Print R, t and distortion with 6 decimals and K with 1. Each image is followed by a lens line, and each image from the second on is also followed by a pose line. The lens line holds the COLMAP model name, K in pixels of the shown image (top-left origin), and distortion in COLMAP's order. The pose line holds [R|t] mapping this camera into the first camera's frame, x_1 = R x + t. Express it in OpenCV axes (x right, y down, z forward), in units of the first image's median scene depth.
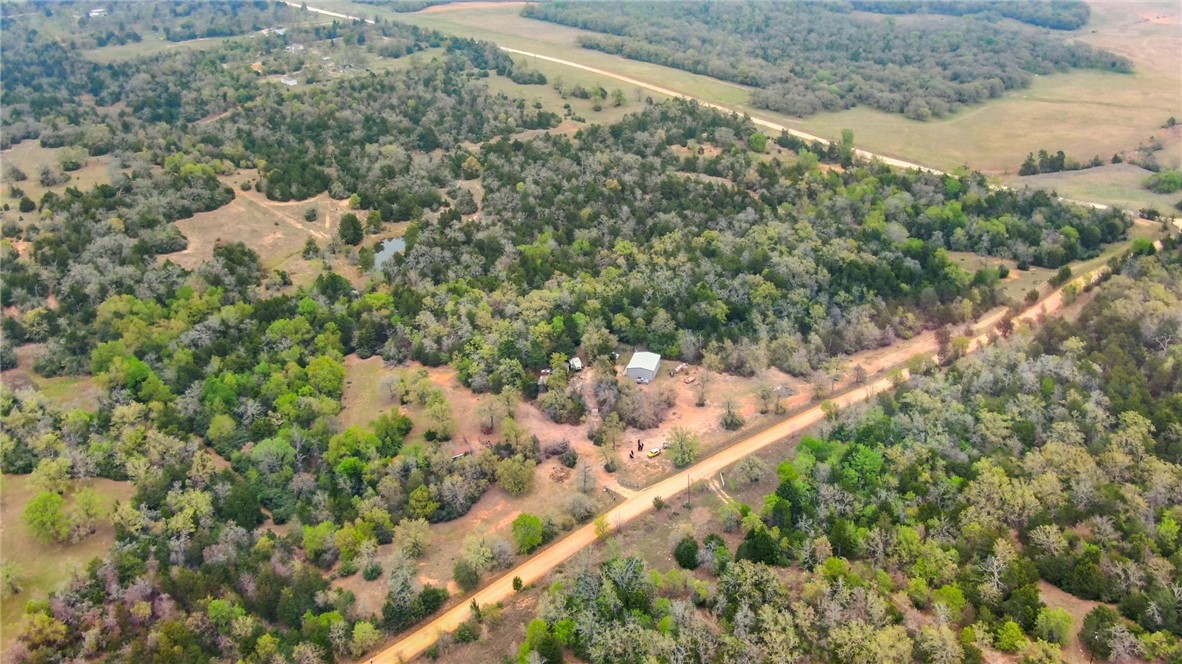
lens RADIAL K [[1019.6, 0, 590.9], [0, 1019.6, 332.0], [0, 0, 1]] dist [-0.006774, -0.000995]
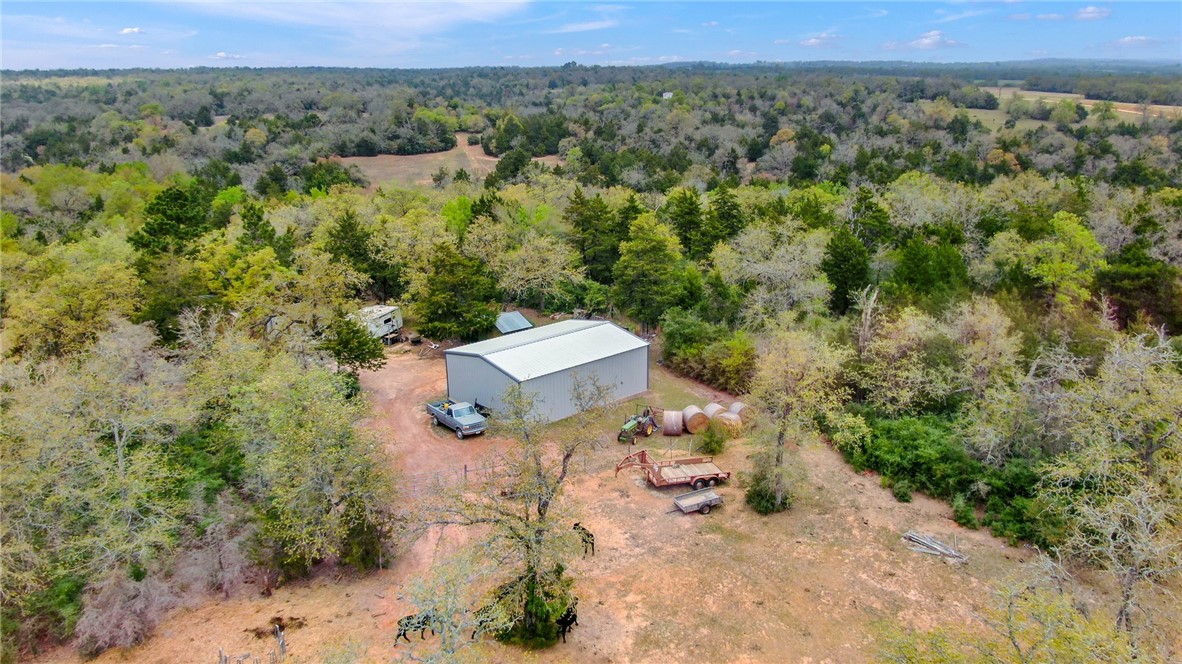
lens RADIAL K [[896.2, 0, 593.3], [0, 896.2, 332.7], [0, 0, 1]] dist [-0.004882, 0.000273]
pose [[0.833104, 0.161968, -0.528870, 0.156103], [-0.240625, 0.967074, -0.082875, 0.038577], [0.498034, 0.196303, 0.844647, 0.831086]]
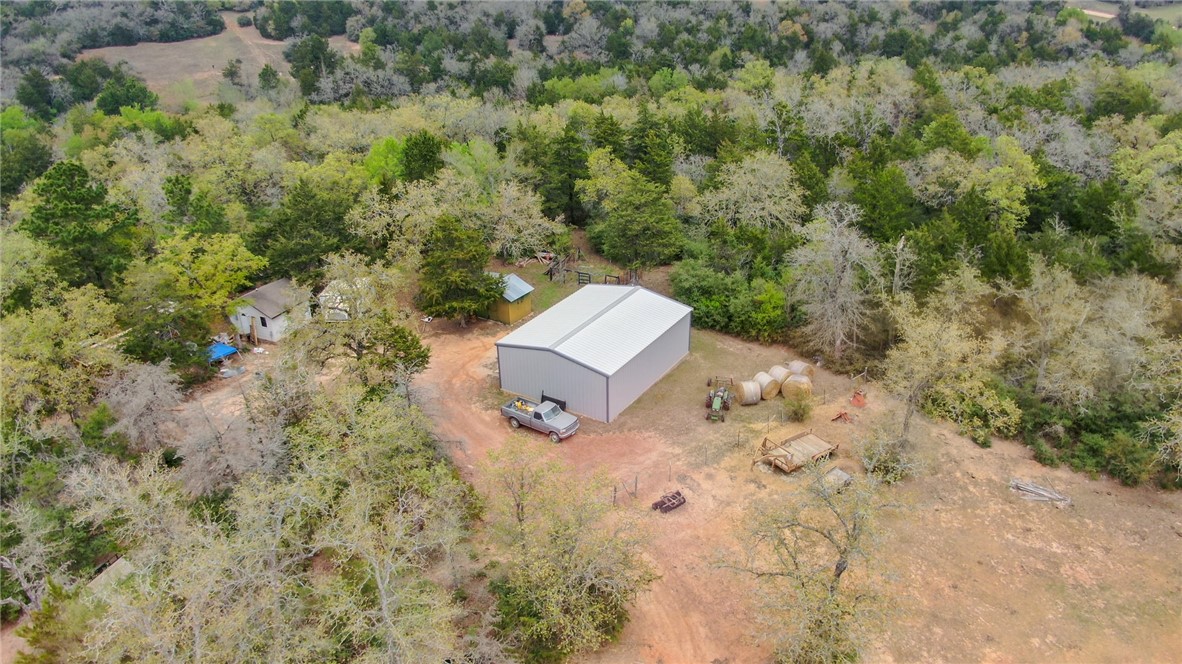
lens RADIAL K [[858.8, 0, 590.9], [0, 858.8, 332.6], [0, 0, 1]] dist [-0.012274, -0.002584]
pose [[0.954946, 0.131557, -0.266027, 0.096039], [-0.128018, 0.991297, 0.030680, 0.024768], [0.267748, 0.004759, 0.963477, 0.815836]]
